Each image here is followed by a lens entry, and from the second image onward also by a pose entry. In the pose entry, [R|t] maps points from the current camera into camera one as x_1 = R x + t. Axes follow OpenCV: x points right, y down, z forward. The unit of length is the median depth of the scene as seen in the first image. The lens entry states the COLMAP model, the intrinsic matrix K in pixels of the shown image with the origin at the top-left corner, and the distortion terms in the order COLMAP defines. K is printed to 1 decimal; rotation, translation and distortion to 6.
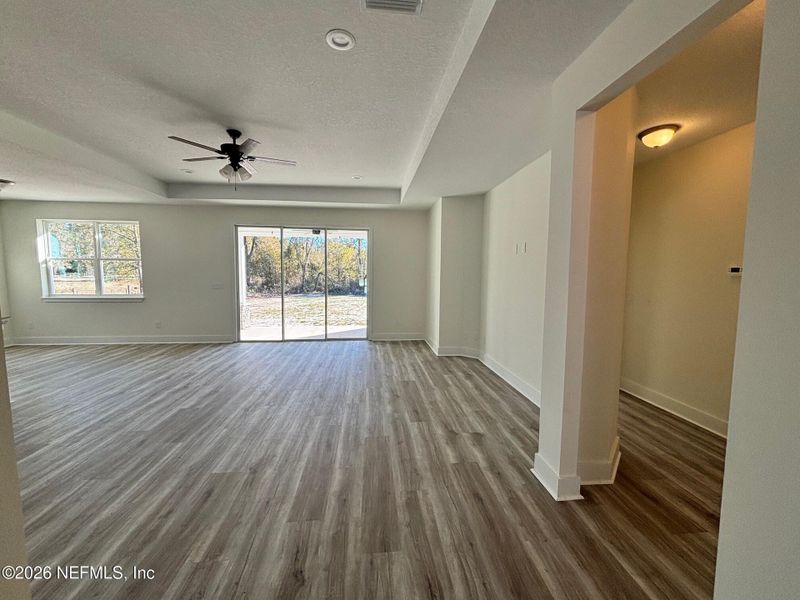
lens RADIAL K [[323.1, 0, 399.6], [0, 323.1, 298.9], [0, 0, 1]] dist [-0.000984, 0.000142]
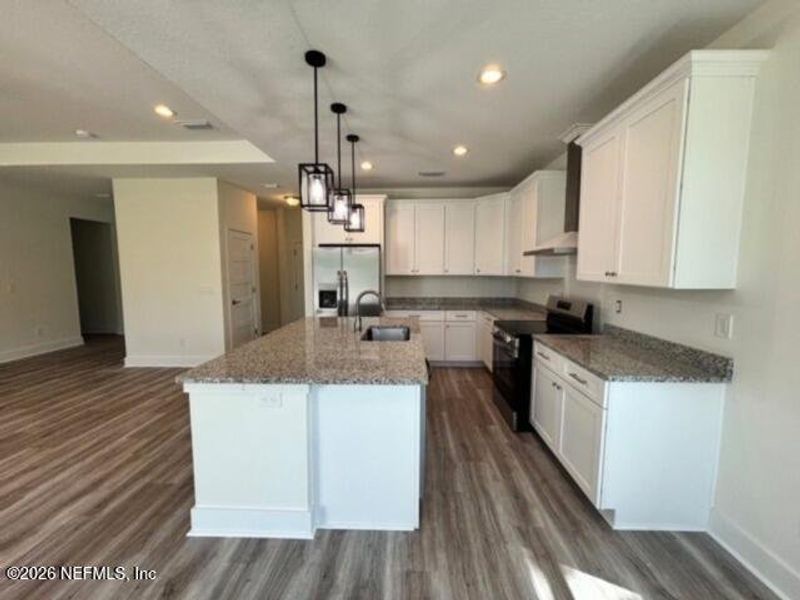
lens RADIAL K [[323.1, 0, 399.6], [0, 323.1, 299.1], [0, 0, 1]] dist [-0.000984, 0.000142]
pose [[-0.992084, -0.016109, 0.124535, -1.408779], [0.006532, 0.983774, 0.179291, -0.116351], [-0.125402, 0.178686, -0.975882, 1.233265]]
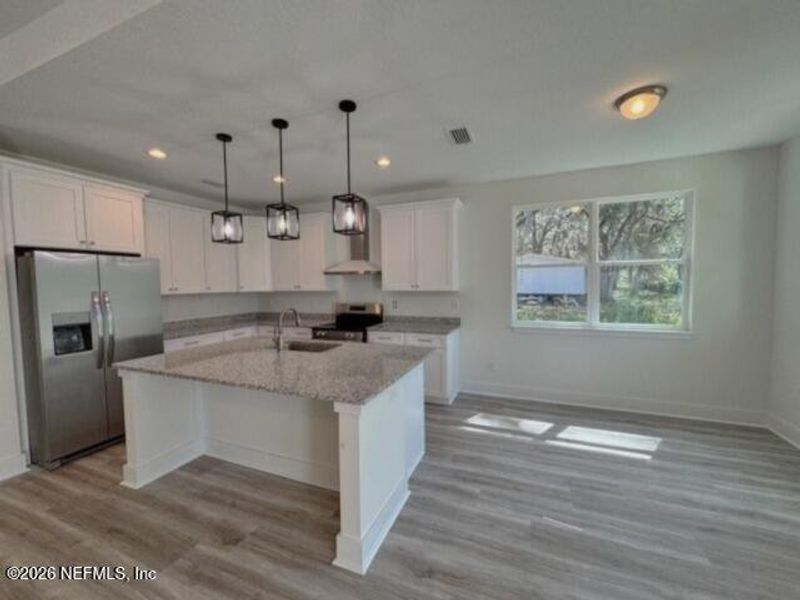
lens RADIAL K [[323.1, 0, 400.3], [0, 323.1, 300.1], [0, 0, 1]] dist [-0.000984, 0.000142]
pose [[-0.464367, 0.048550, -0.884311, -0.741470], [-0.065009, 0.993934, 0.088706, -0.102109], [0.883254, 0.098680, -0.458394, 1.087262]]
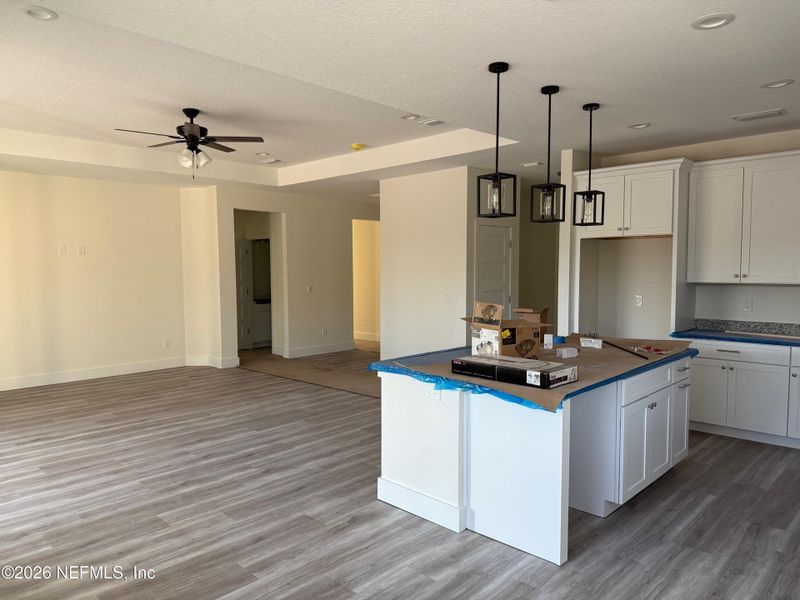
lens RADIAL K [[557.1, 0, 402.2], [0, 557.1, 304.8], [0, 0, 1]] dist [0.036689, -0.029381]
pose [[-0.656174, -0.052560, 0.752777, -1.775643], [0.064911, 0.989942, 0.125700, -0.146221], [-0.751812, 0.131345, -0.646163, 1.412720]]
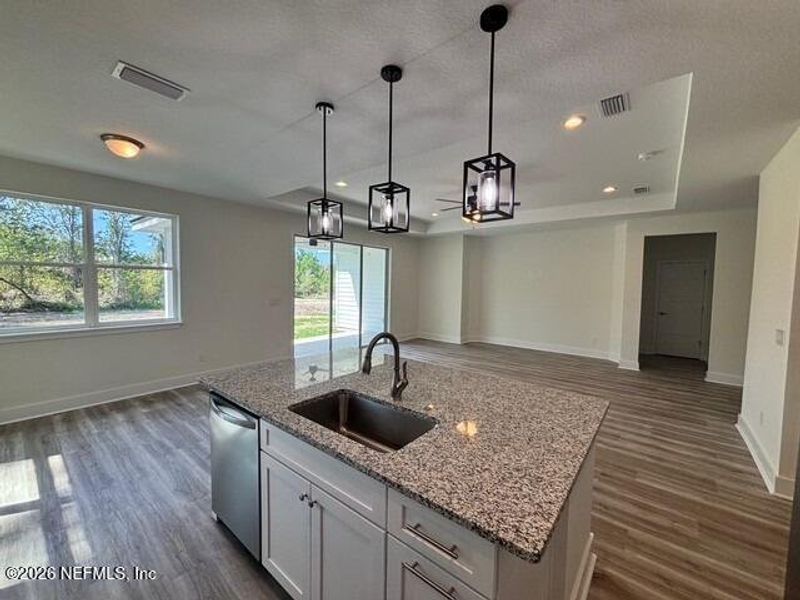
lens RADIAL K [[323.1, 0, 399.5], [0, 323.1, 301.1], [0, 0, 1]] dist [-0.000984, 0.000142]
pose [[0.706687, -0.033694, 0.706723, -1.527138], [0.046707, 0.998908, 0.000919, -0.046864], [-0.705983, 0.032360, 0.707490, 0.239314]]
